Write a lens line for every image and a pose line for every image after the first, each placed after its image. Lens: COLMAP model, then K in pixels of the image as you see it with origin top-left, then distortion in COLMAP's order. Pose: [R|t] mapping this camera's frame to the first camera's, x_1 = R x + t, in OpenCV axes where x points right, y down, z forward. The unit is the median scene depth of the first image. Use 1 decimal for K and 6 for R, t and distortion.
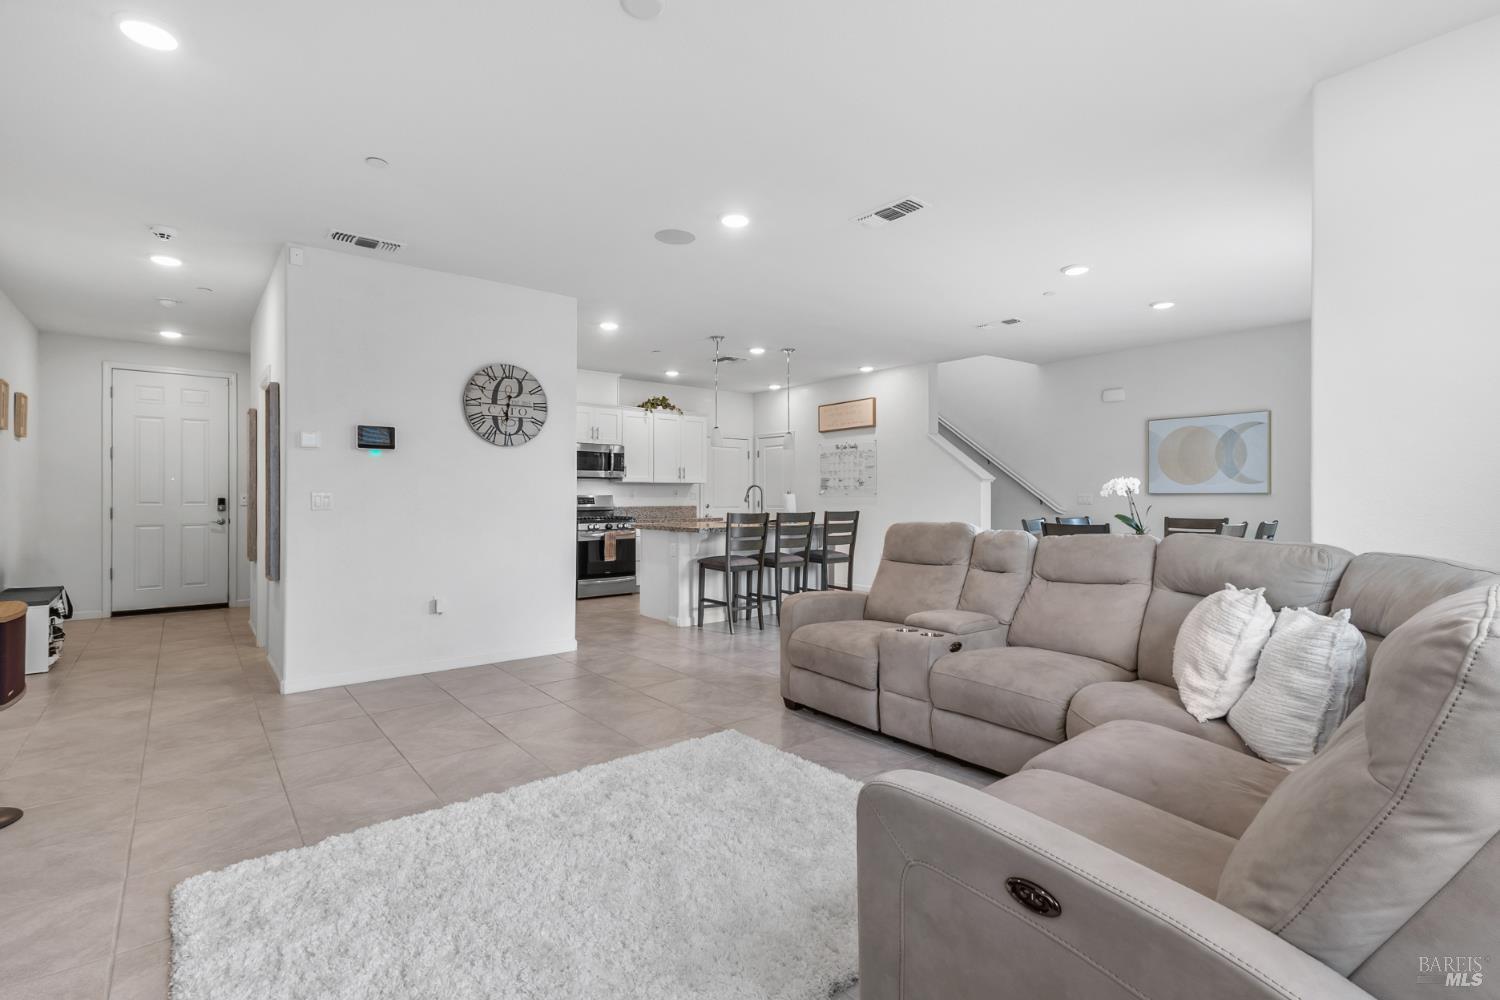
lens RADIAL K [[698.4, 0, 744.1], [0, 698.4, 491.3], [0, 0, 1]] dist [0.018914, -0.004641]
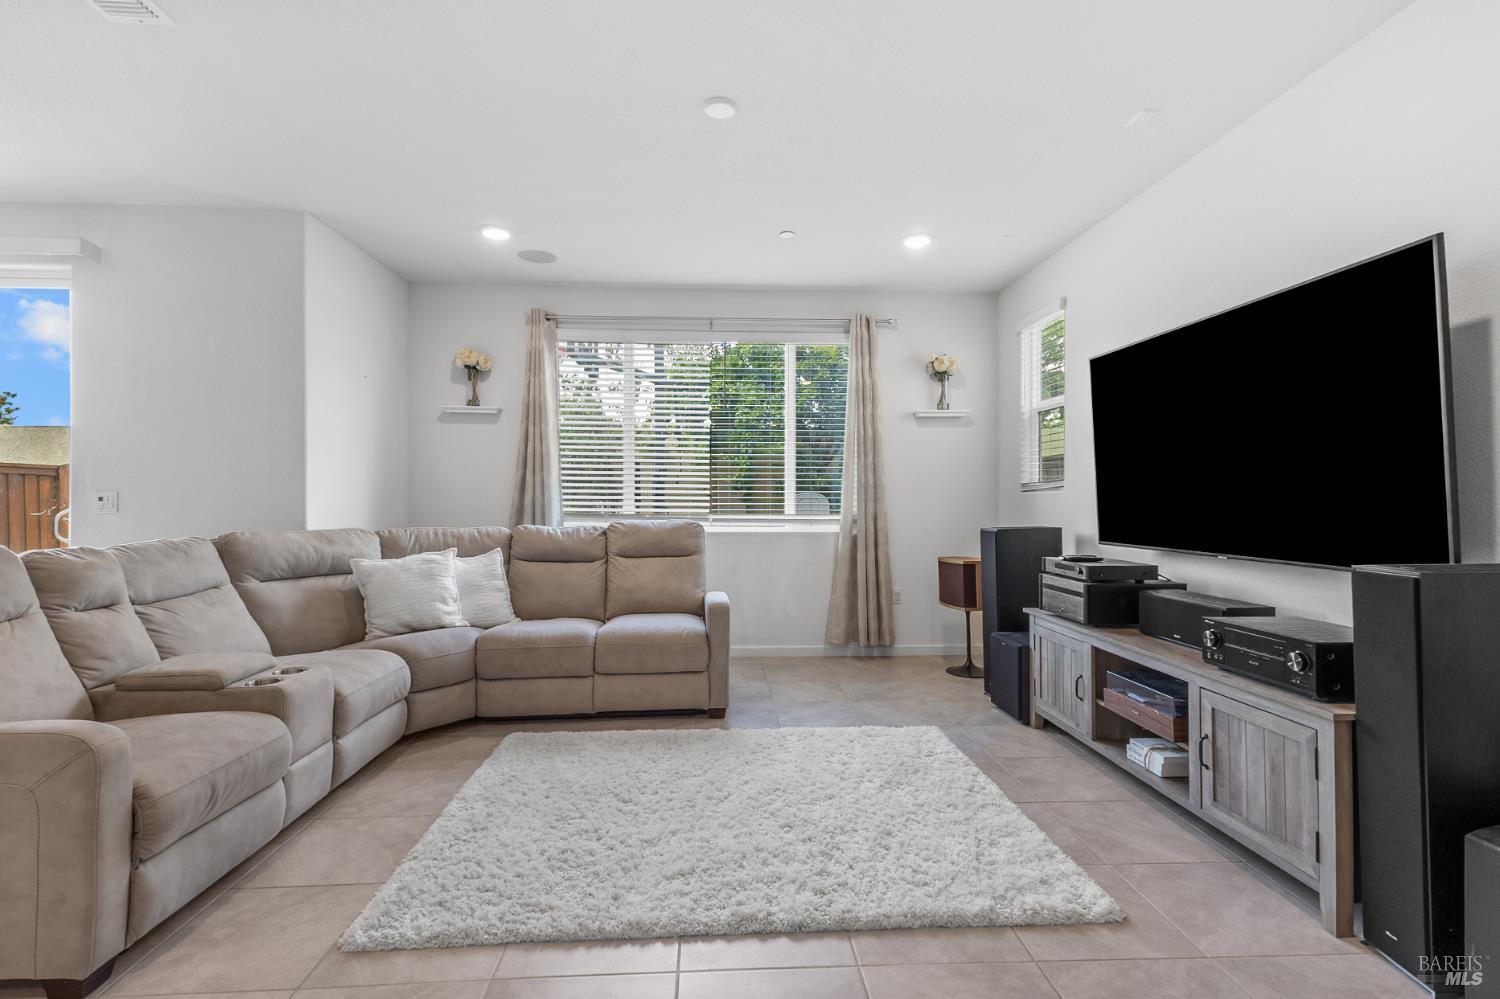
lens RADIAL K [[698.4, 0, 744.1], [0, 698.4, 499.6], [0, 0, 1]] dist [0.018914, -0.004641]
pose [[-0.815199, 0.000435, 0.579180, -0.230604], [-0.004708, 0.999962, -0.007378, 0.005438], [-0.579161, -0.008741, -0.815166, 0.508057]]
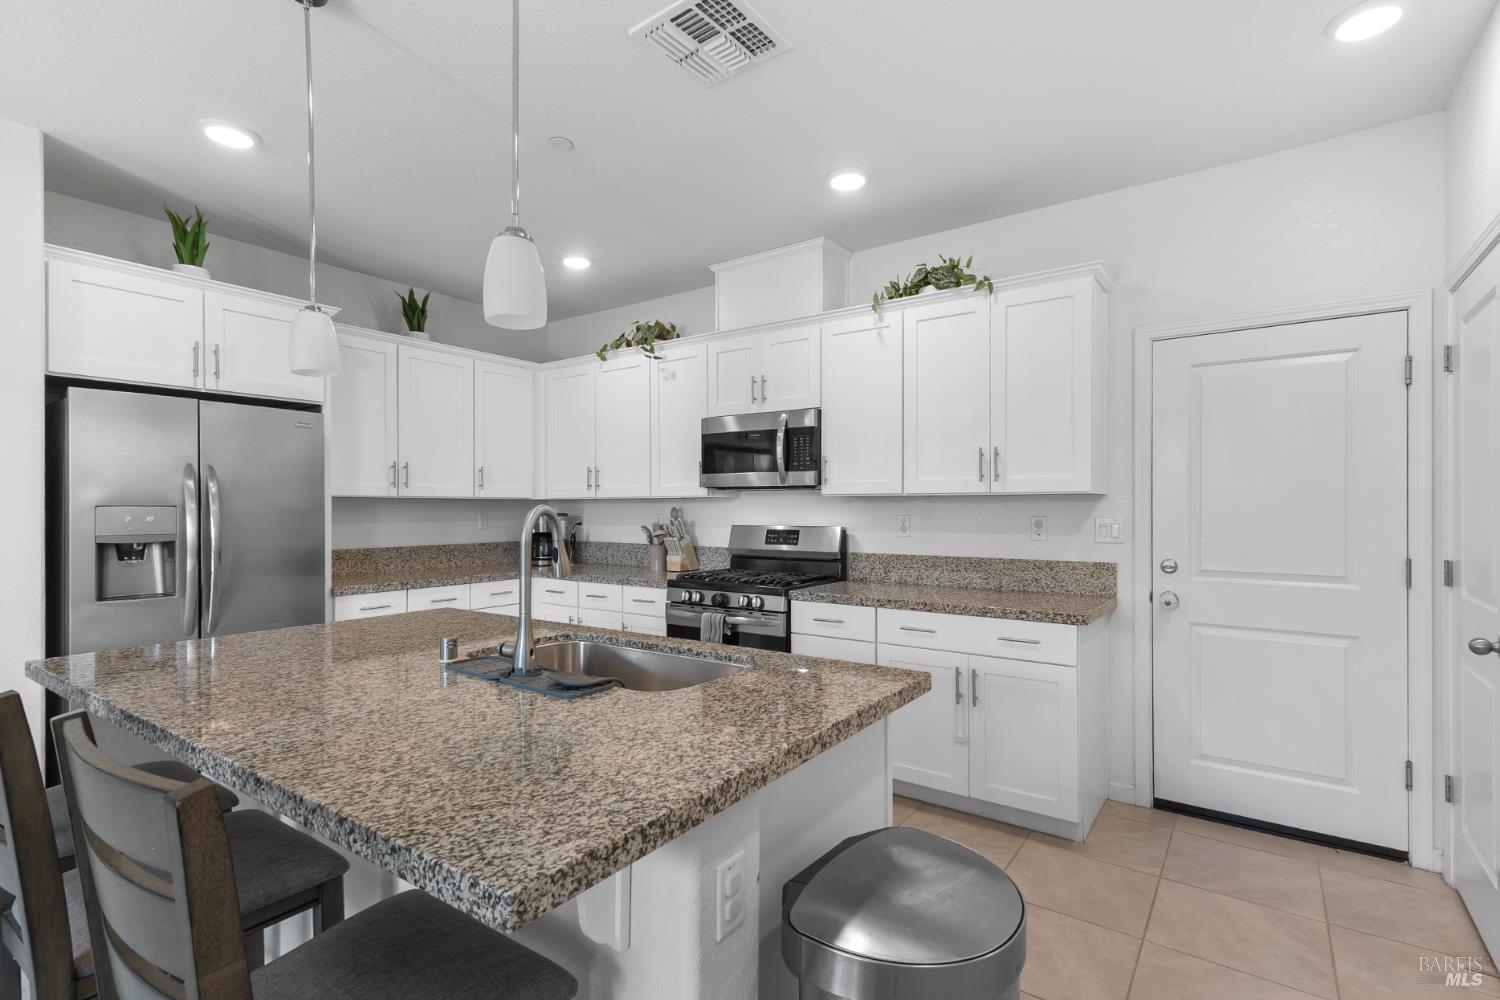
lens RADIAL K [[710.9, 0, 751.8], [0, 710.9, 511.5], [0, 0, 1]] dist [0.021149, -0.003079]
pose [[0.276372, 0.006593, -0.961028, 0.227203], [0.008895, 0.999916, 0.009418, -0.008249], [0.961010, -0.011152, 0.276290, 0.853238]]
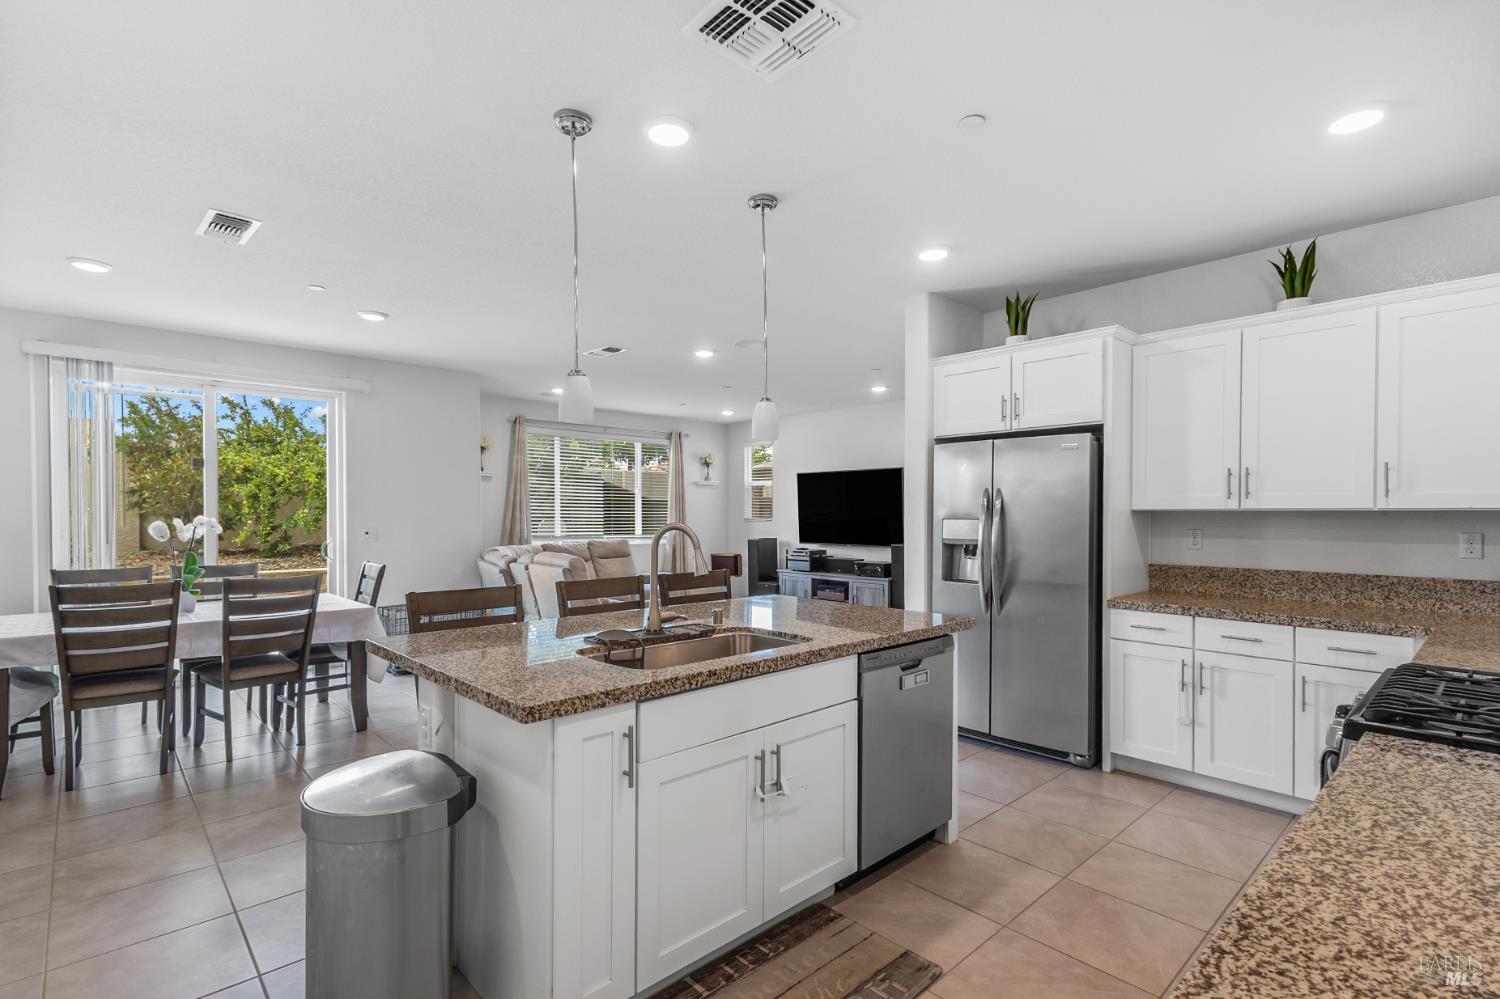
lens RADIAL K [[710.9, 0, 749.3], [0, 710.9, 514.2], [0, 0, 1]] dist [0.021149, -0.003079]
pose [[-0.996590, -0.000368, -0.082512, 0.007977], [0.000268, 0.999970, -0.007696, -0.009963], [0.082512, -0.007691, -0.996560, 1.144738]]
